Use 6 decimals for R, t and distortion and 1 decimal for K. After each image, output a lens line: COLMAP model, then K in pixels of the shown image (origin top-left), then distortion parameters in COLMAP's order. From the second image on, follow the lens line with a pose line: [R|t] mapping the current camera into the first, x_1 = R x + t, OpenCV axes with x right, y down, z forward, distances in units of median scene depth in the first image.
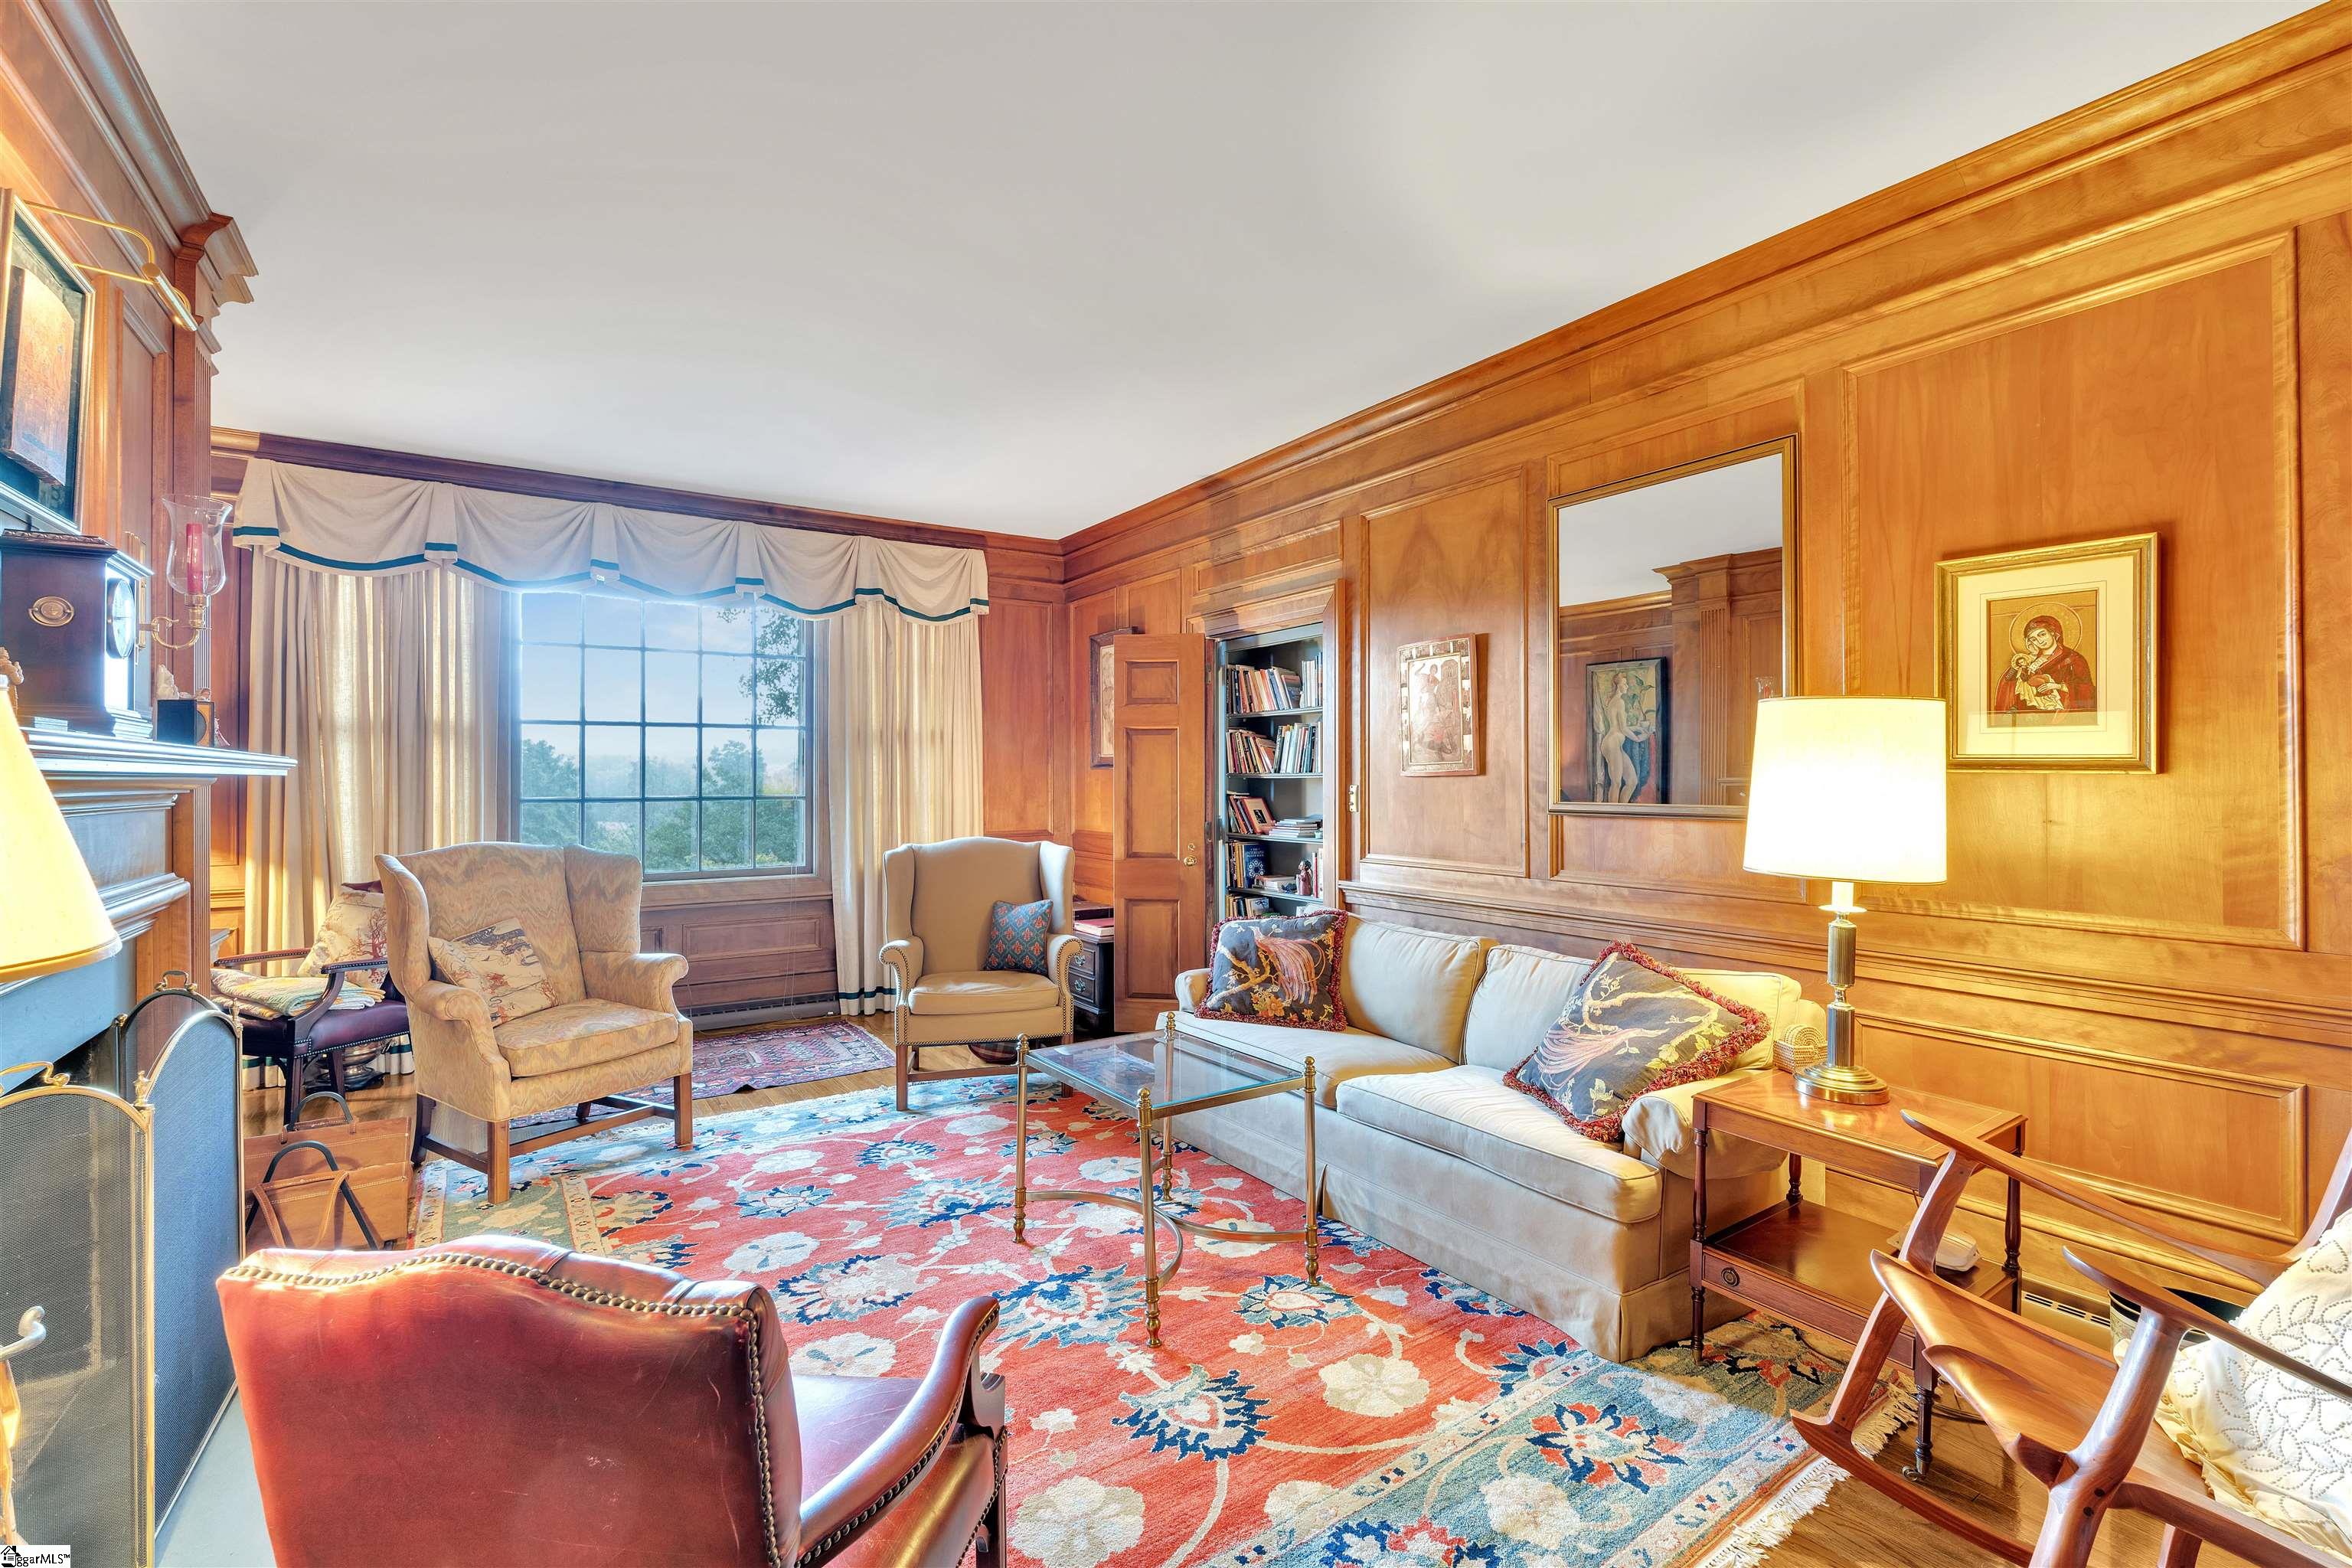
lens RADIAL K [[1031.4, 0, 1172.2], [0, 1031.4, 770.2], [0, 0, 1]] dist [-0.002427, 0.000862]
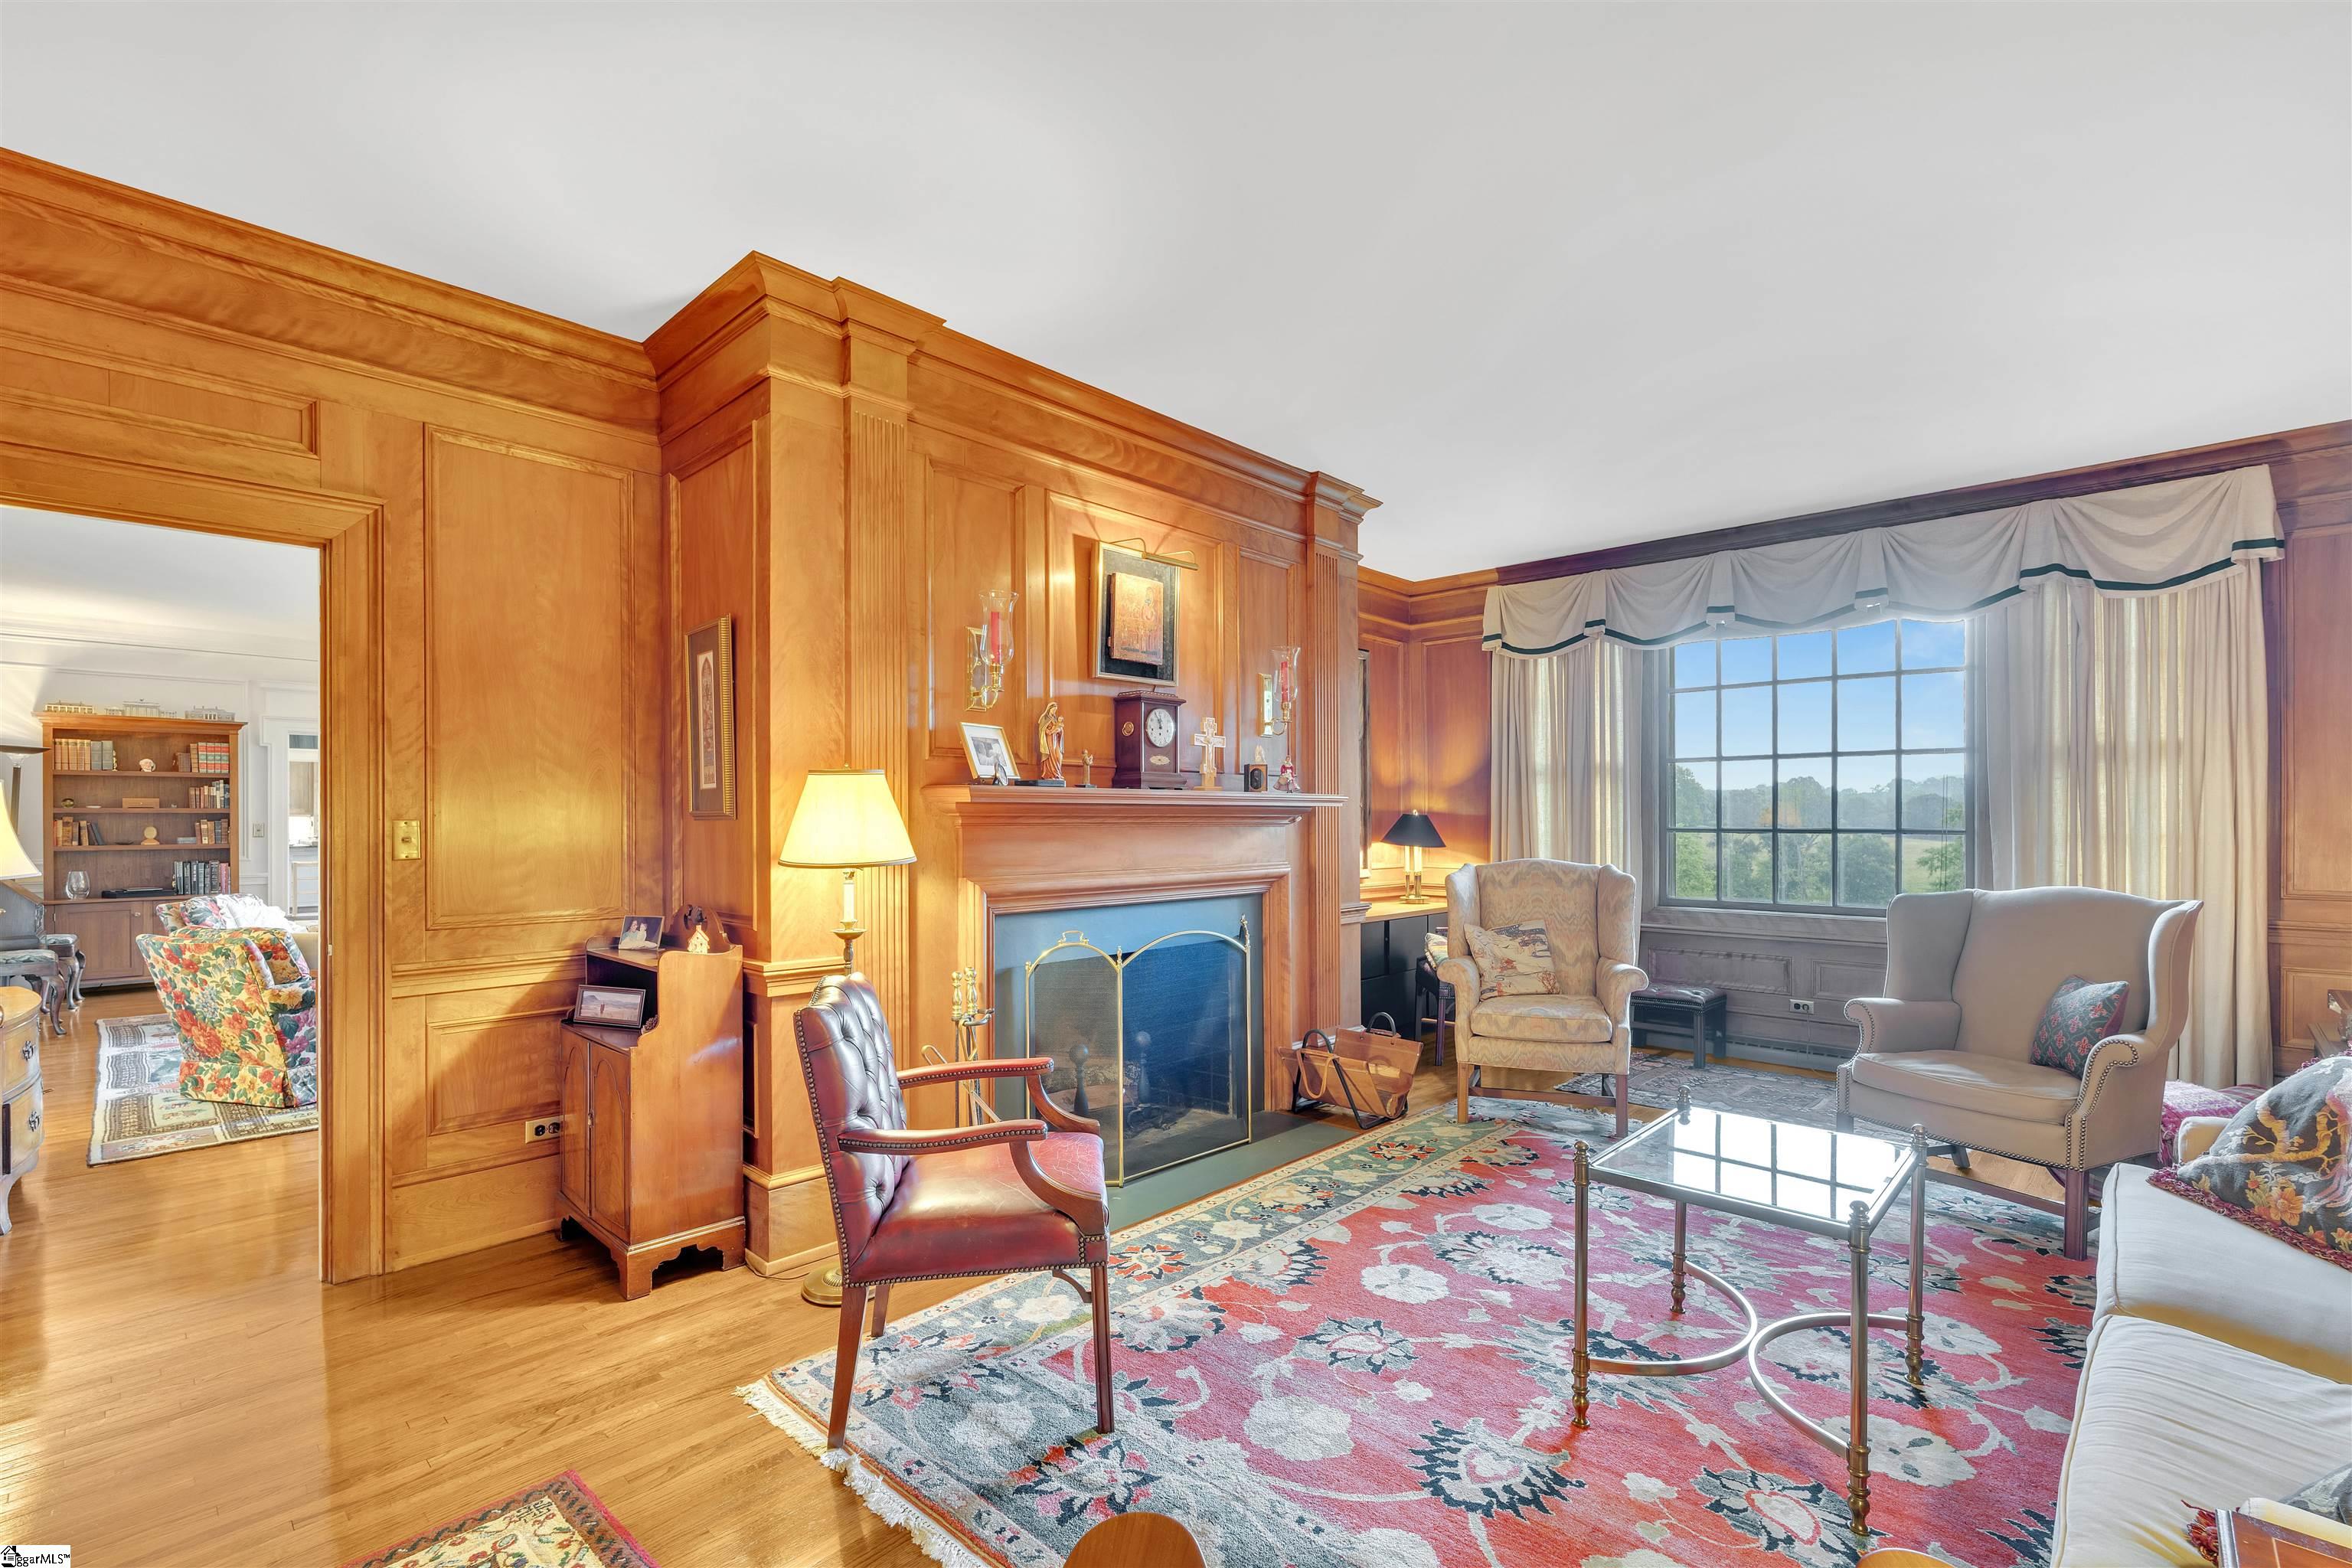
lens RADIAL K [[1031.4, 0, 1193.3], [0, 1031.4, 825.2], [0, 0, 1]] dist [-0.002427, 0.000862]
pose [[0.255891, 0.011159, -0.966641, 0.444164], [0.006943, 0.999886, 0.013381, 0.008108], [0.966681, -0.010135, 0.255784, 0.255723]]
